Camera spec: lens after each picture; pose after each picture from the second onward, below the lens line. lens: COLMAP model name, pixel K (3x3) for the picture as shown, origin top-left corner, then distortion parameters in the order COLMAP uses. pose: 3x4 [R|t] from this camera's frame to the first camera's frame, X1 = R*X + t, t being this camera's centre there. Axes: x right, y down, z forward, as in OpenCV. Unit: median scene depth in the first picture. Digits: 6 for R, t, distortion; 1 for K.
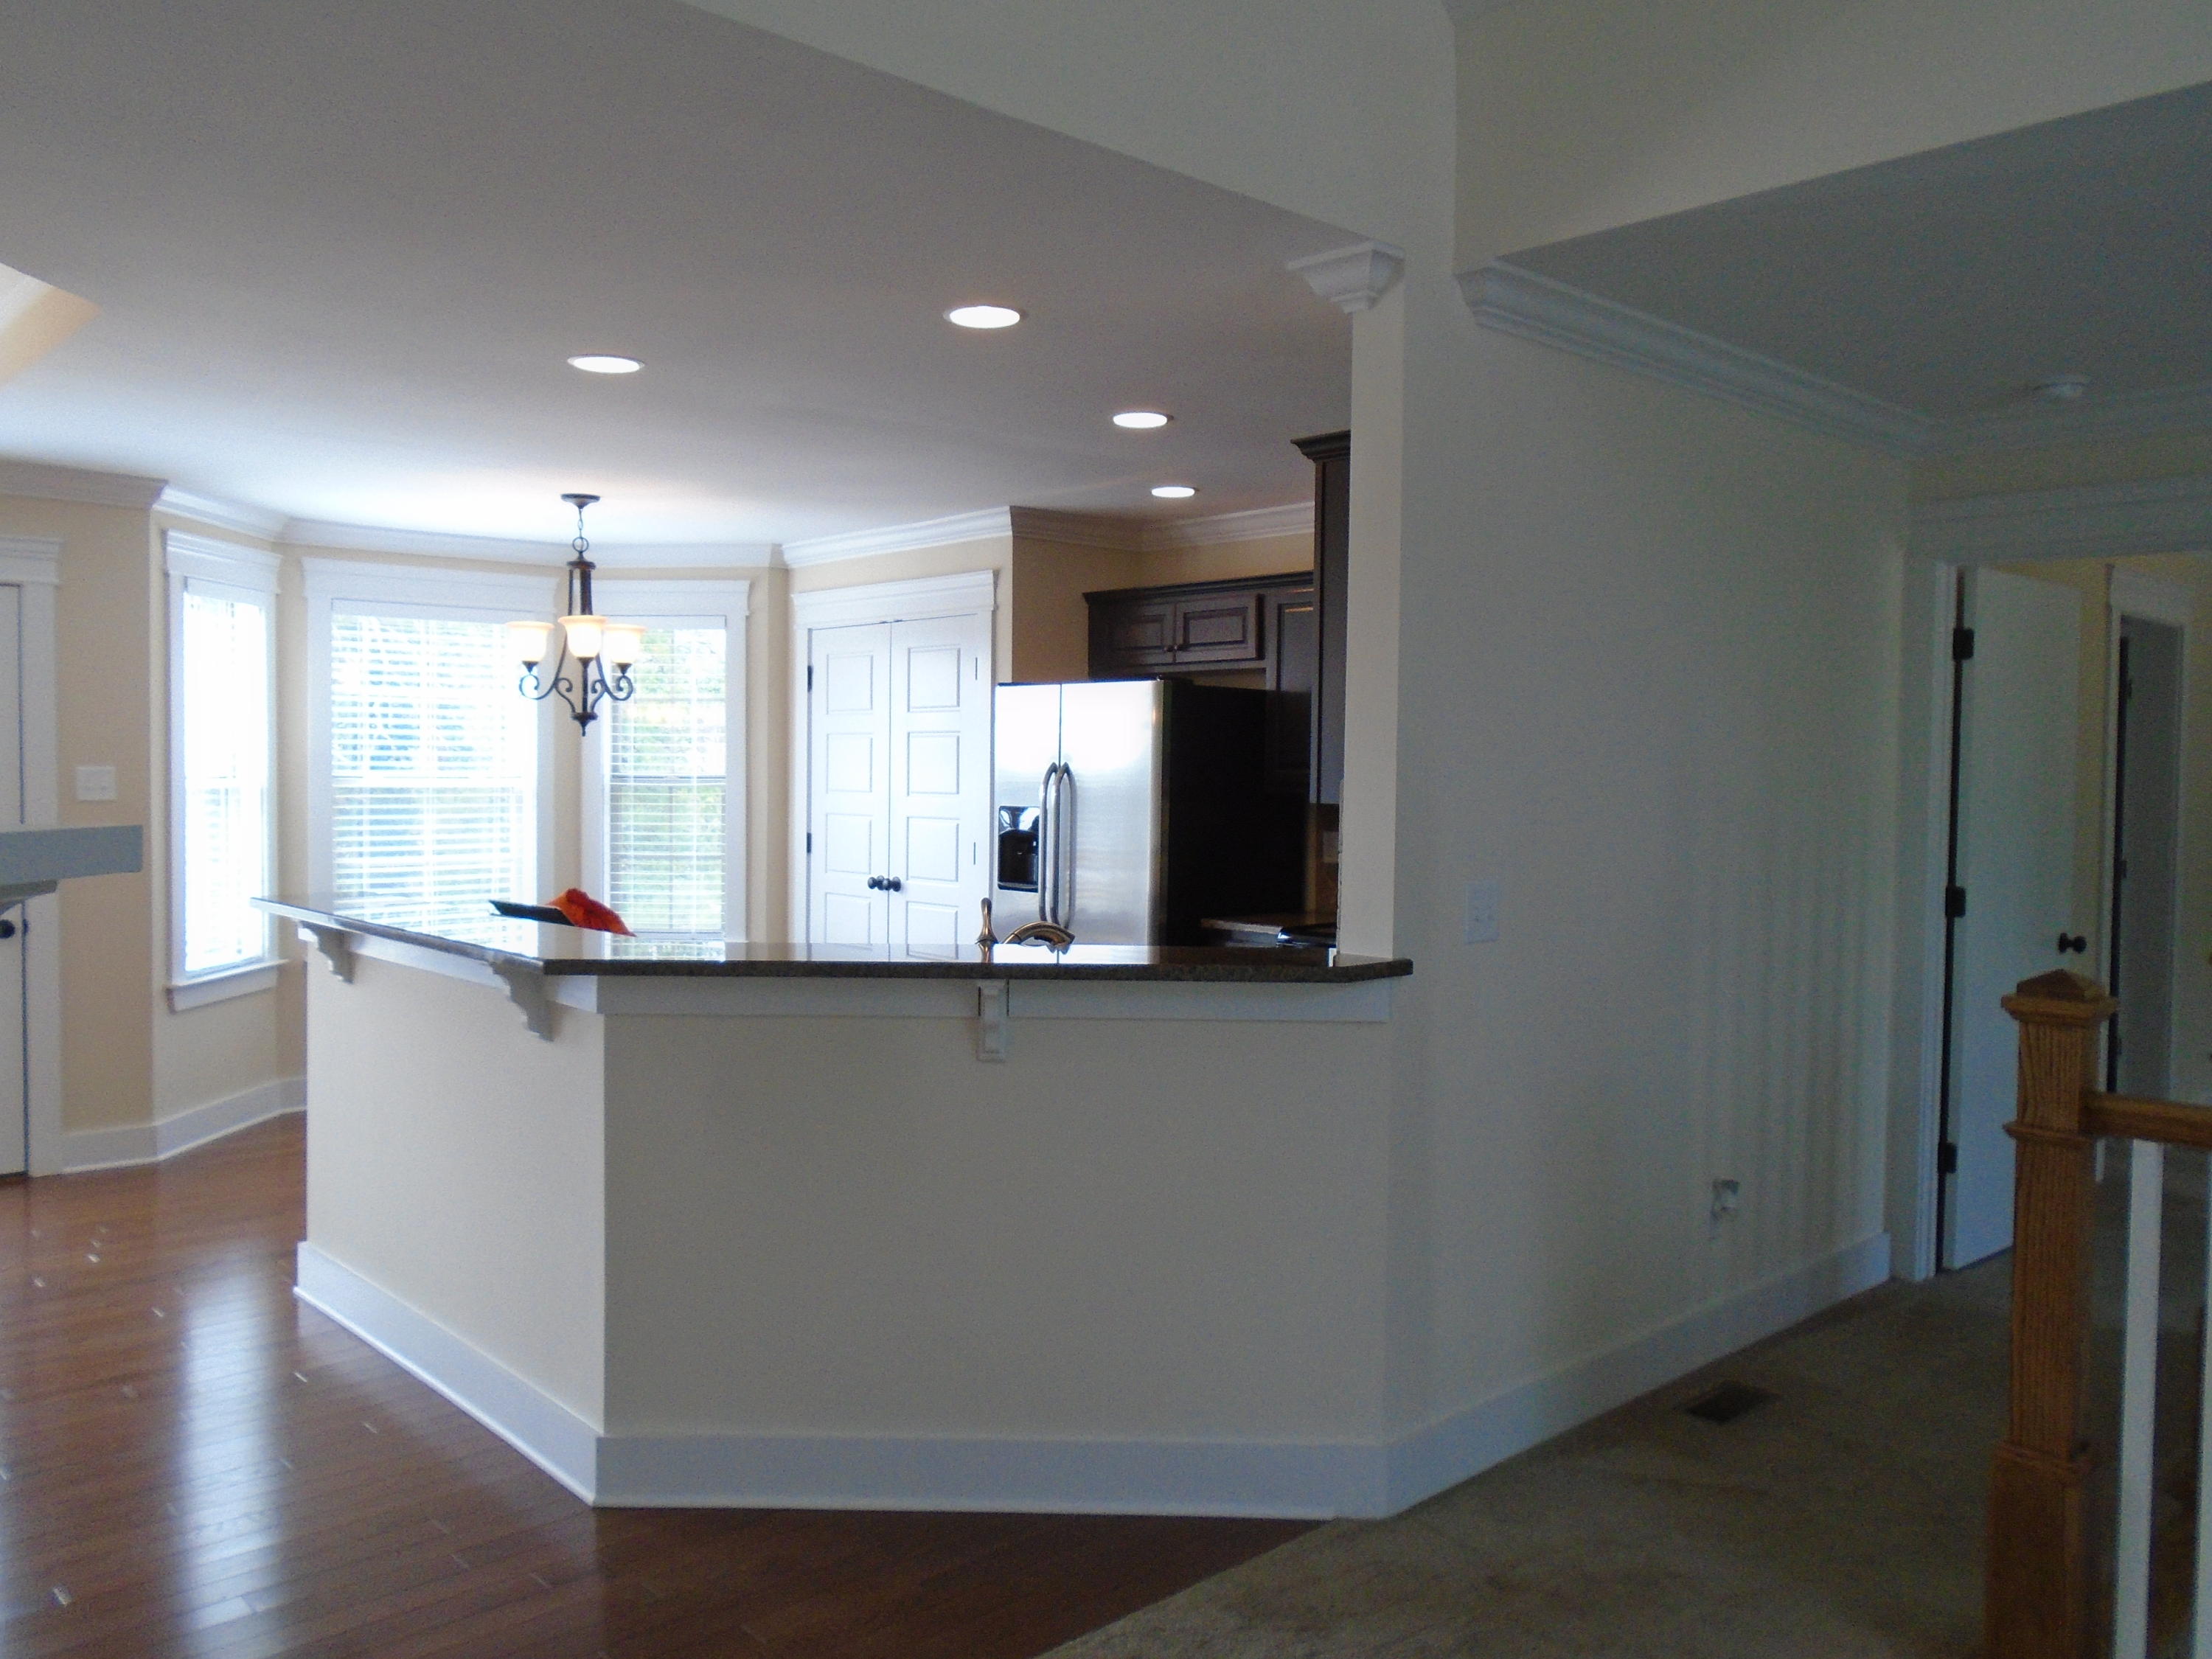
lens RADIAL K [[1712.3, 0, 1099.6], [0, 1712.3, 813.1], [0, 0, 1]] dist [-0.003118, -0.003234]
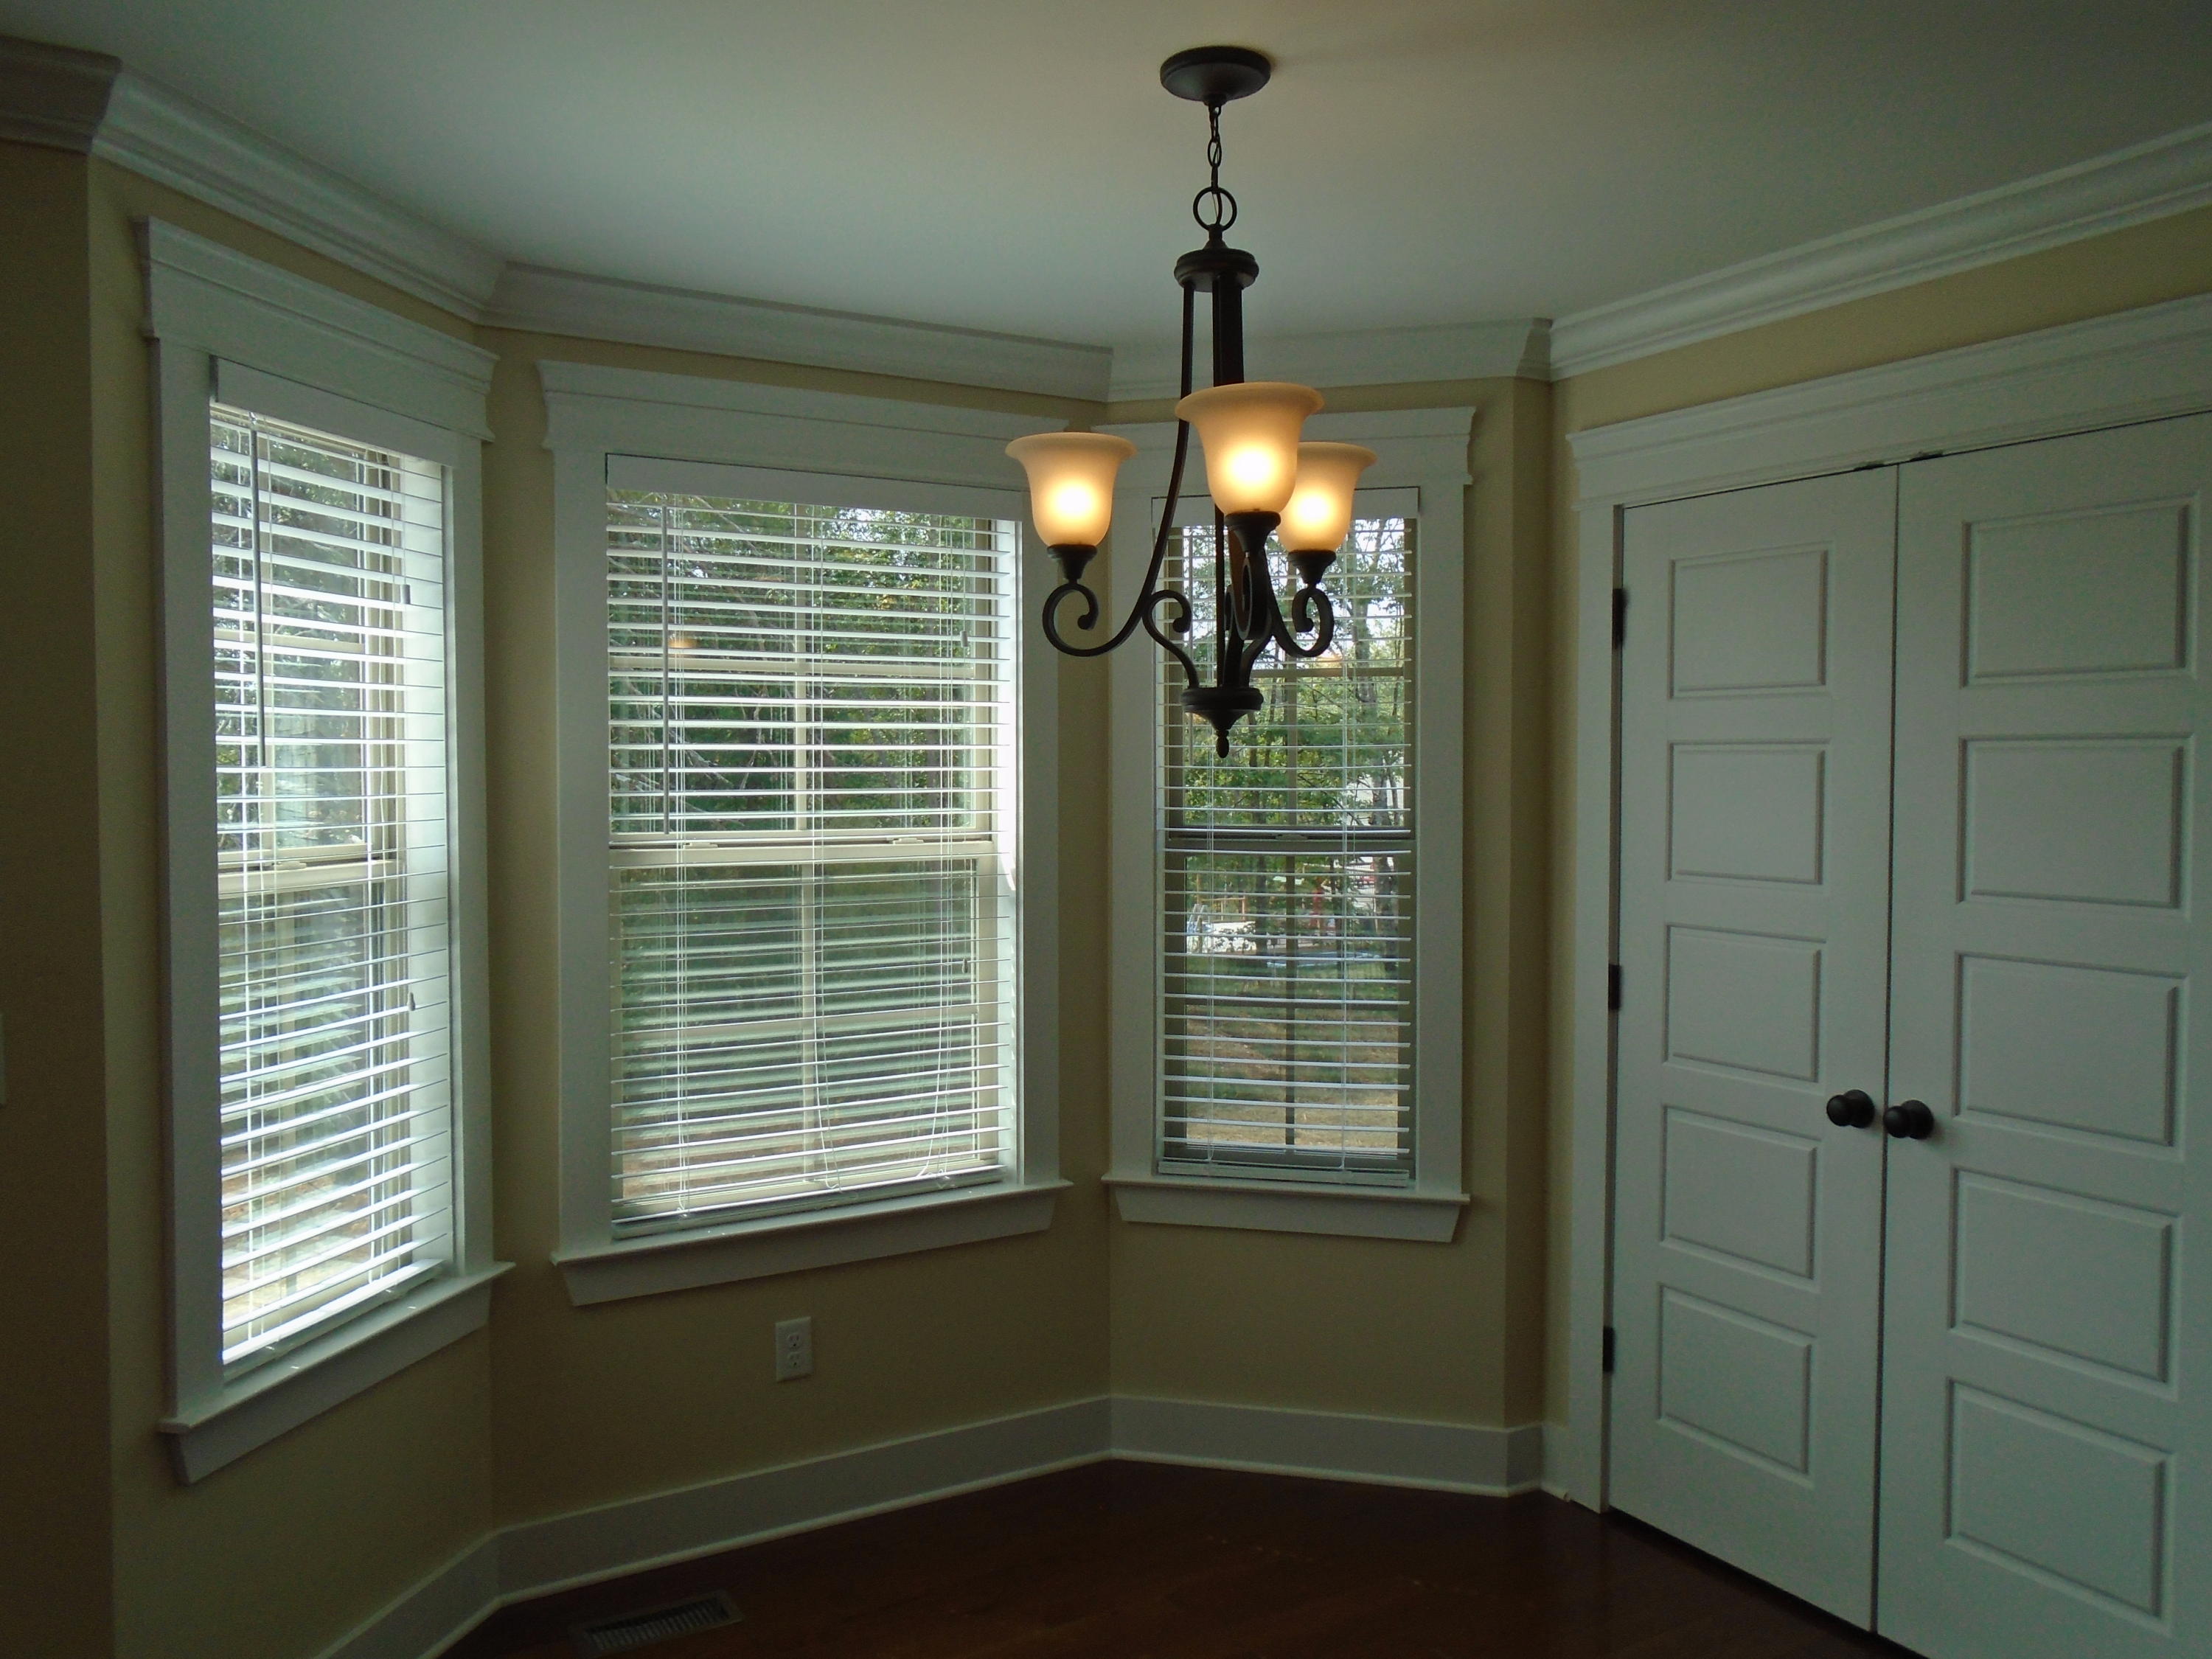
lens RADIAL K [[1699.5, 0, 1100.8], [0, 1699.5, 824.5], [0, 0, 1]] dist [-0.014225, -0.005842]
pose [[0.978465, 0.001291, -0.206408, -0.248211], [-0.000437, 0.999991, 0.004184, -0.031979], [0.206411, -0.004003, 0.978457, 0.640977]]
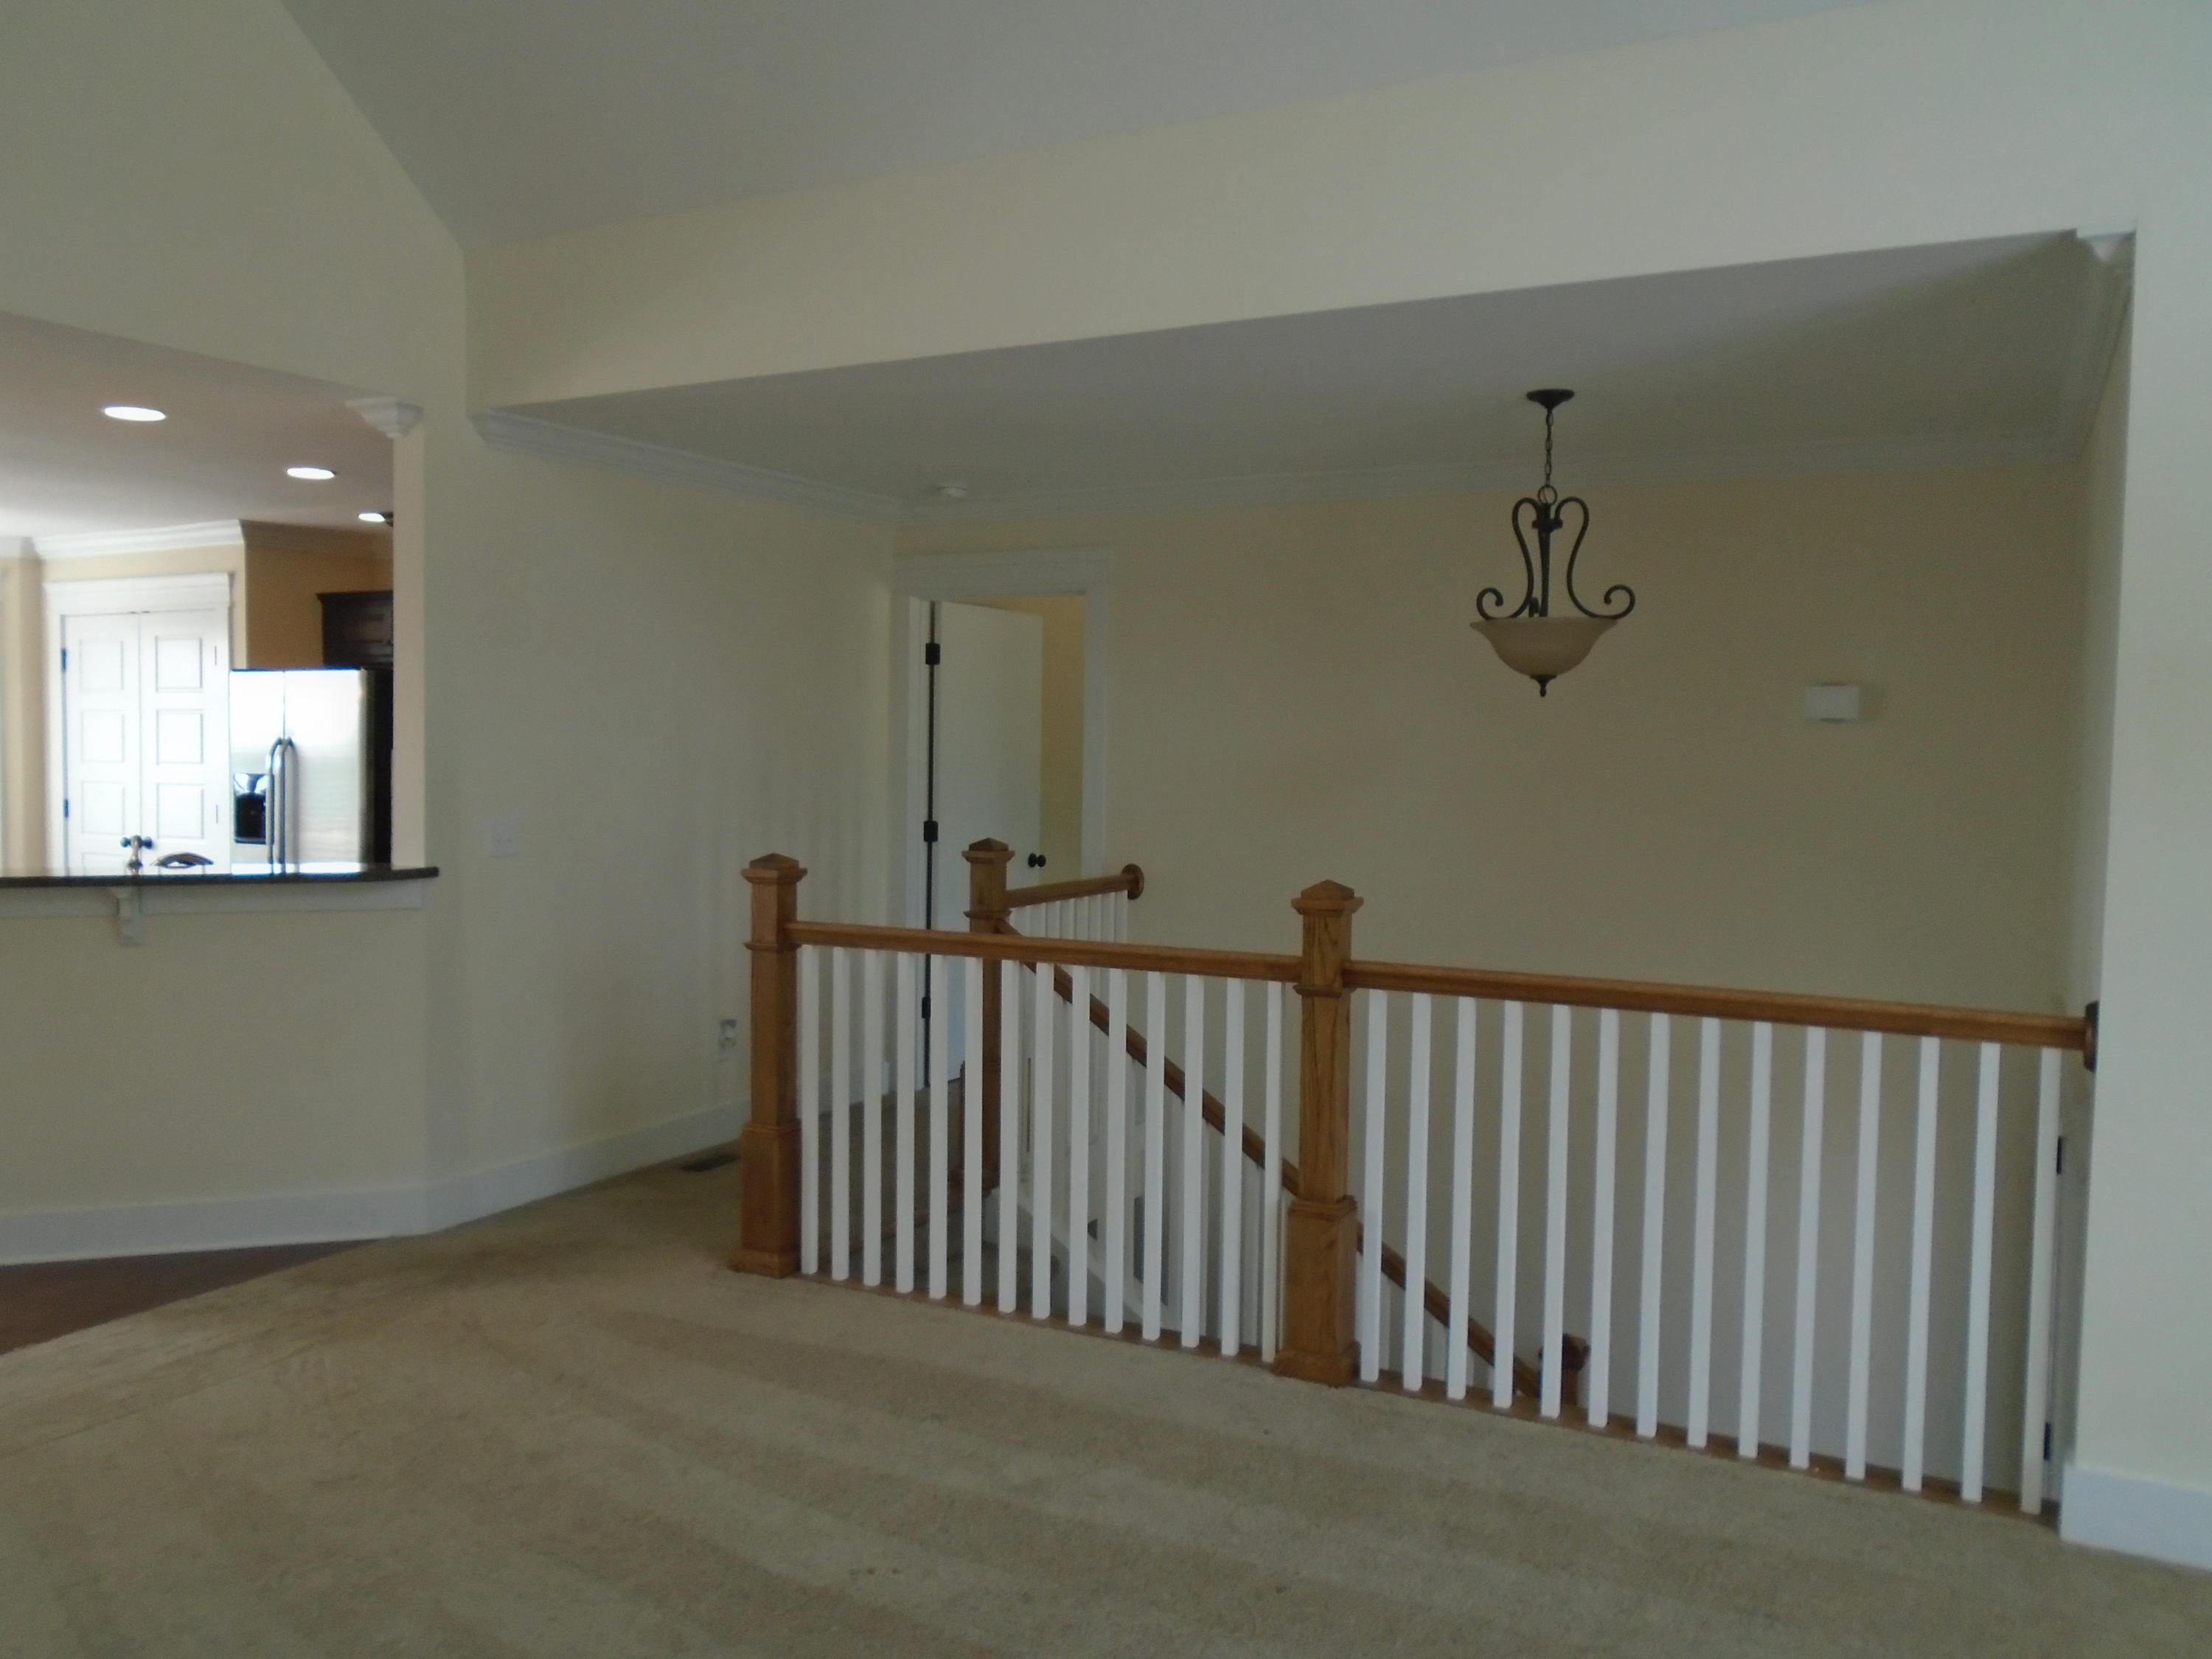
lens RADIAL K [[1712.3, 0, 1099.6], [0, 1712.3, 813.1], [0, 0, 1]] dist [-0.003118, -0.003234]
pose [[0.944977, -0.016660, 0.326713, 0.119654], [0.010908, 0.999752, 0.019431, 0.006972], [-0.326956, -0.014798, 0.944924, -0.314839]]
